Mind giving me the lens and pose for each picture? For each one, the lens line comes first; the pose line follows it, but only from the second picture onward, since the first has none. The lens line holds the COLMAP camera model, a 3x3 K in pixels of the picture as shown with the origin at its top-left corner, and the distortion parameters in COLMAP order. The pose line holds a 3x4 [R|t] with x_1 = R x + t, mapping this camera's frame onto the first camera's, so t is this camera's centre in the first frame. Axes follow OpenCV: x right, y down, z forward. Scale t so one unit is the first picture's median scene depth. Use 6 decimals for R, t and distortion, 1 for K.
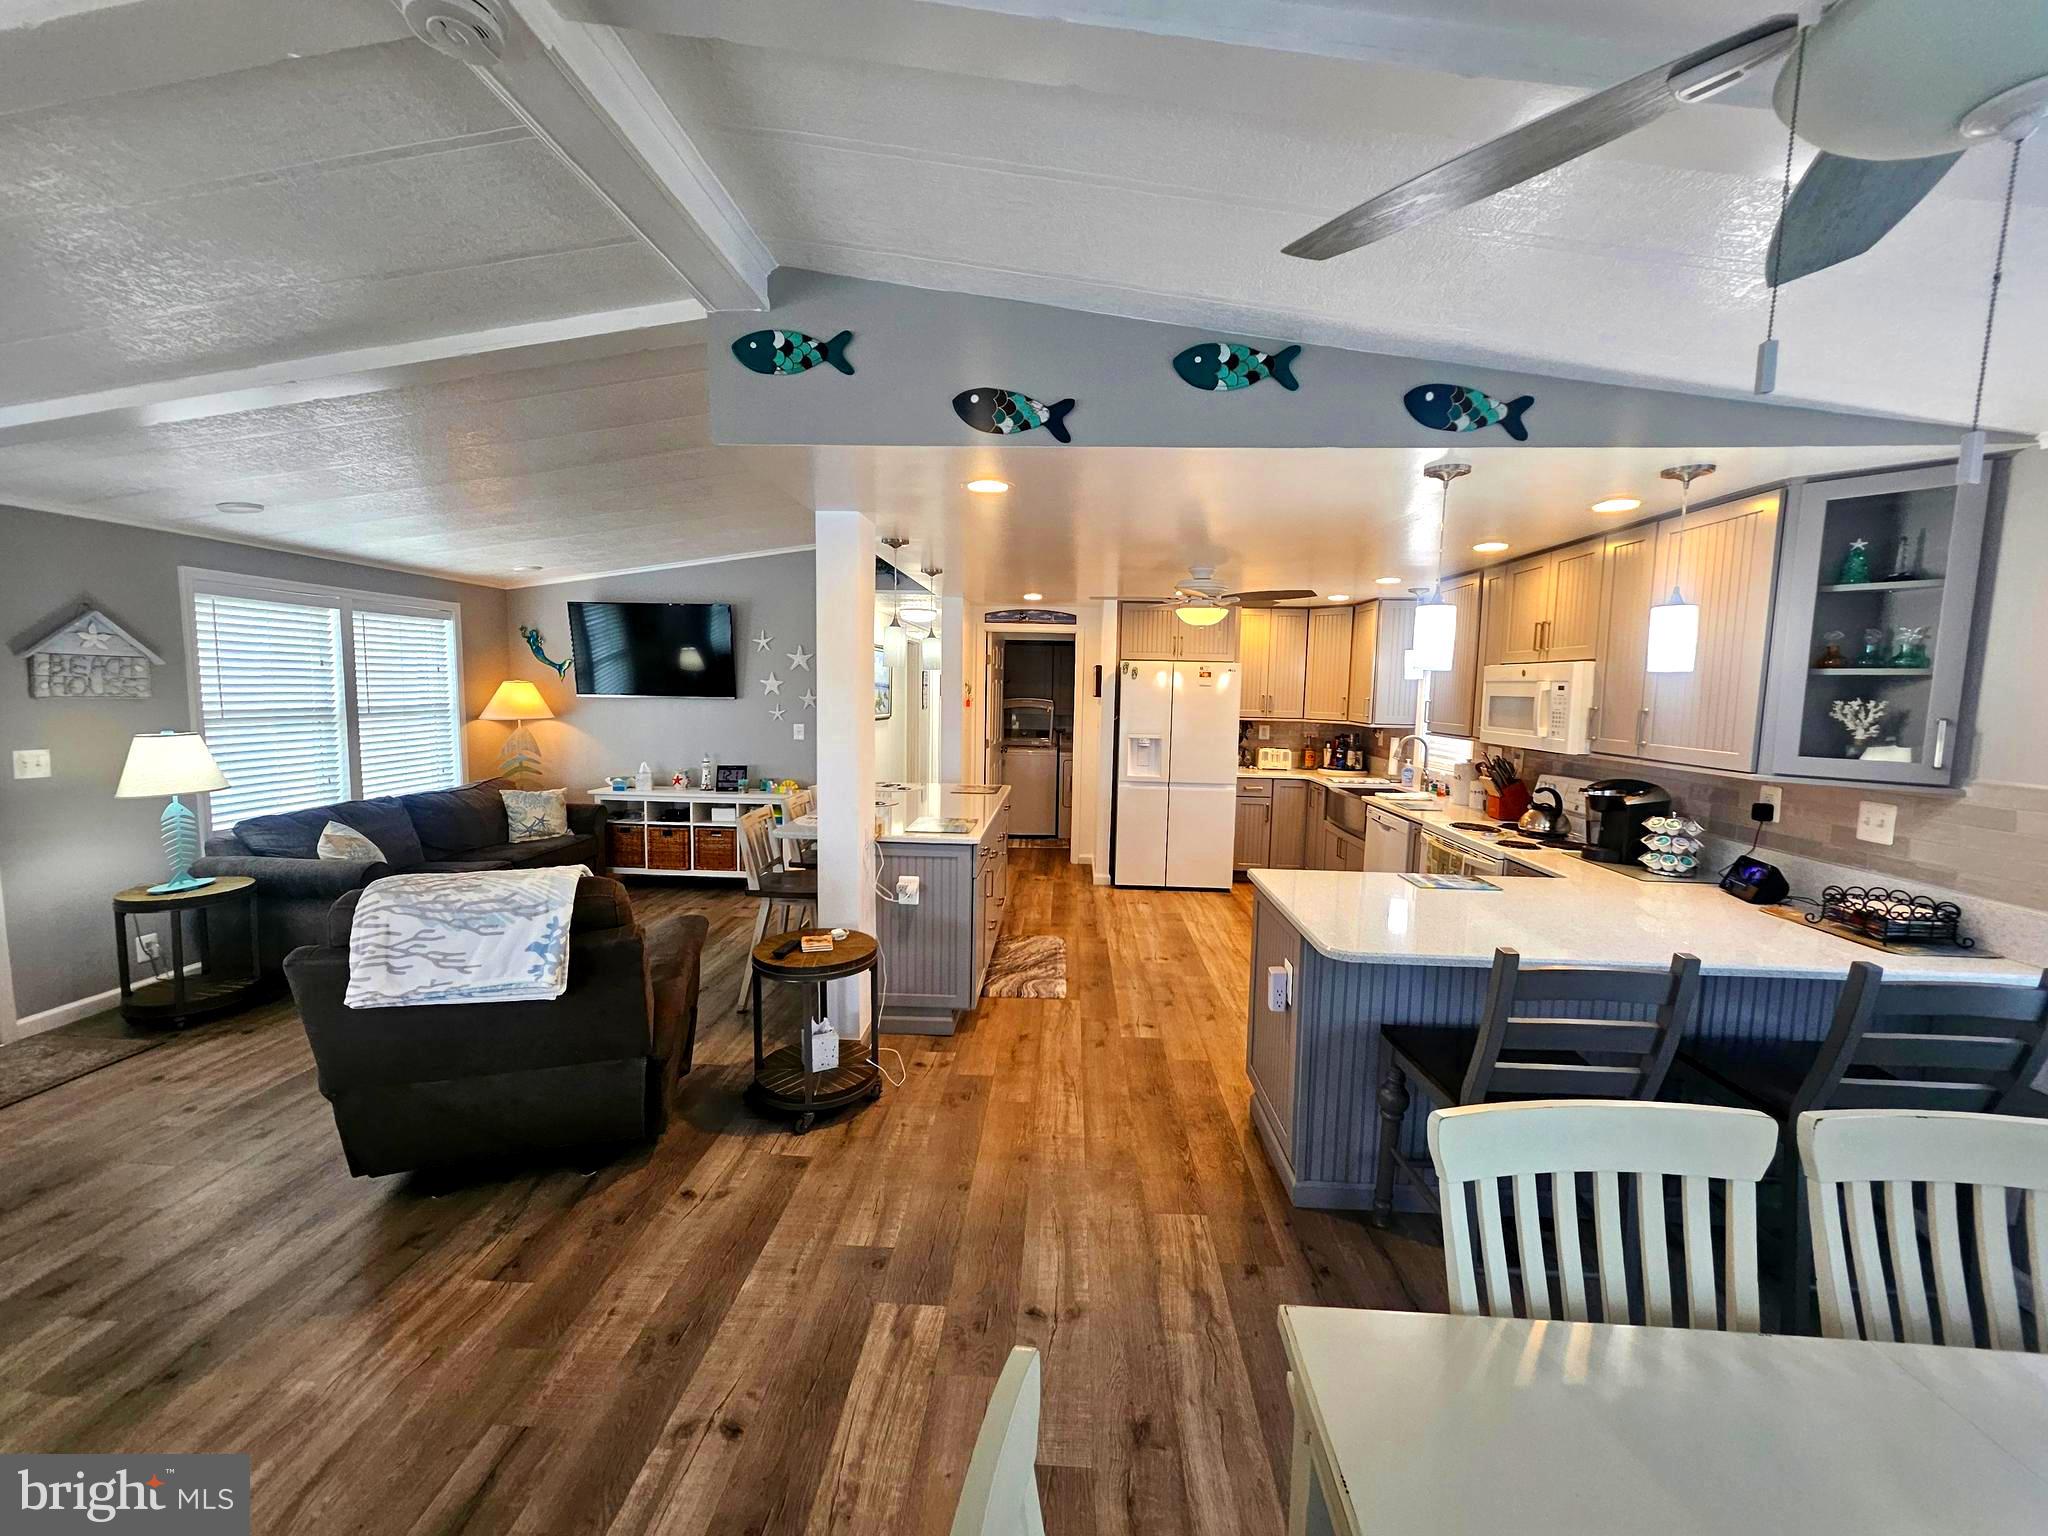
lens RADIAL K [[799.8, 0, 1037.7], [0, 799.8, 759.7], [0, 0, 1]] dist [0.006803, -0.004638]
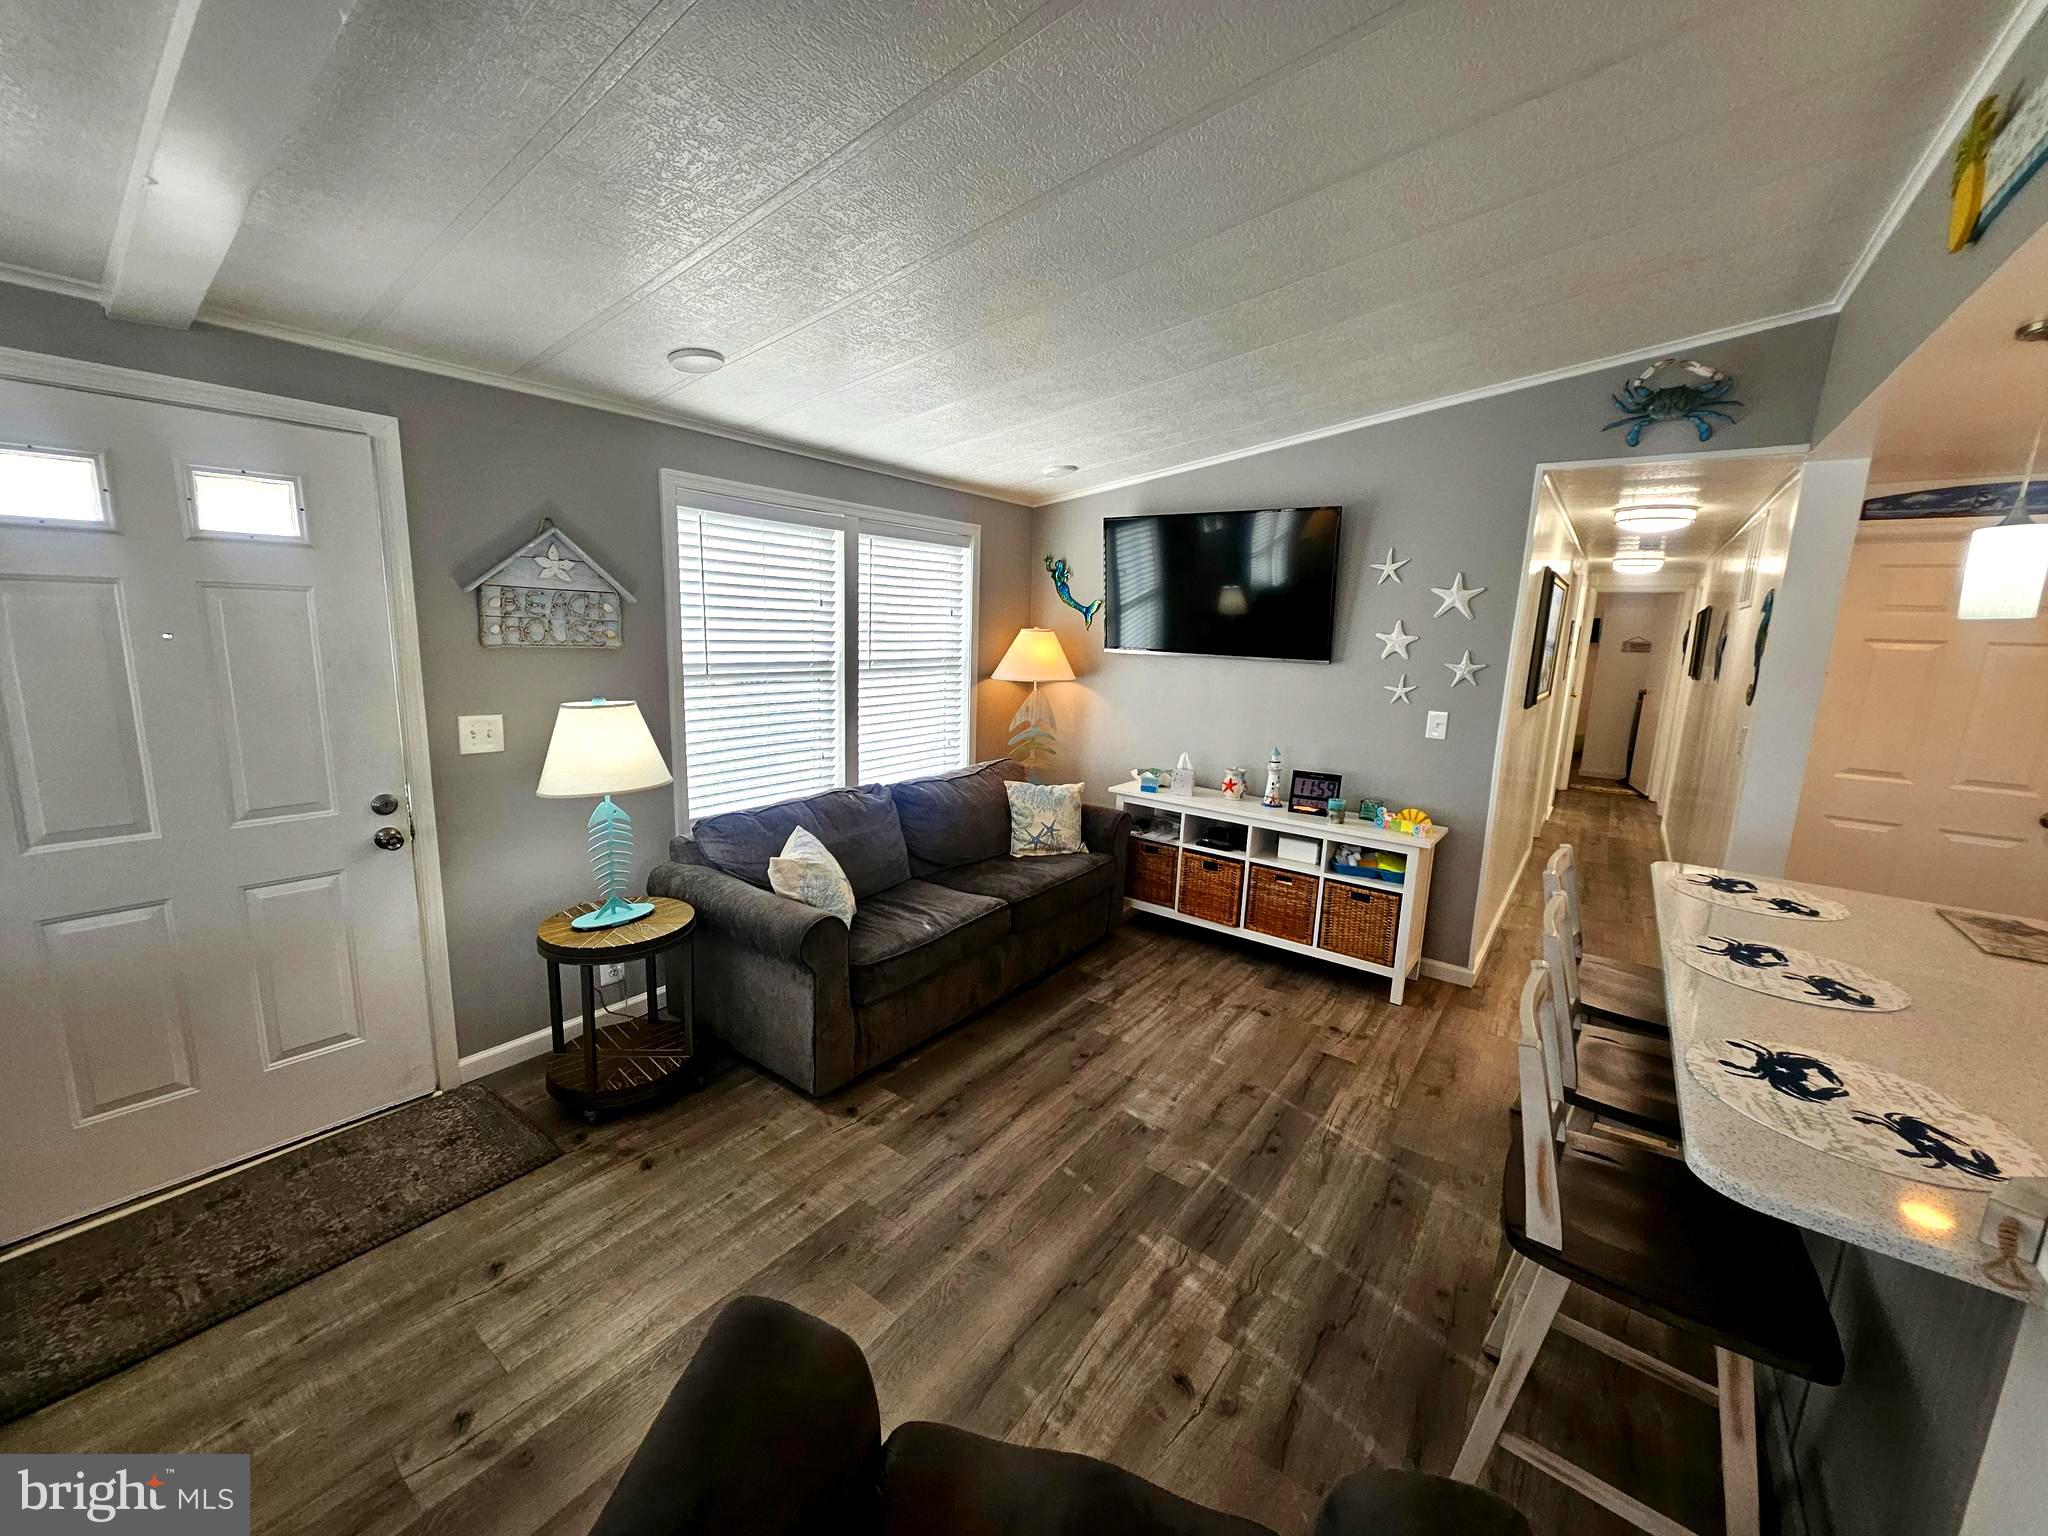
lens RADIAL K [[799.8, 0, 1037.7], [0, 799.8, 759.7], [0, 0, 1]] dist [0.006803, -0.004638]
pose [[0.834484, 0.104840, -0.540966, -0.256109], [-0.069170, 0.993898, 0.085919, -0.045535], [0.546673, -0.034279, 0.836644, 0.410393]]
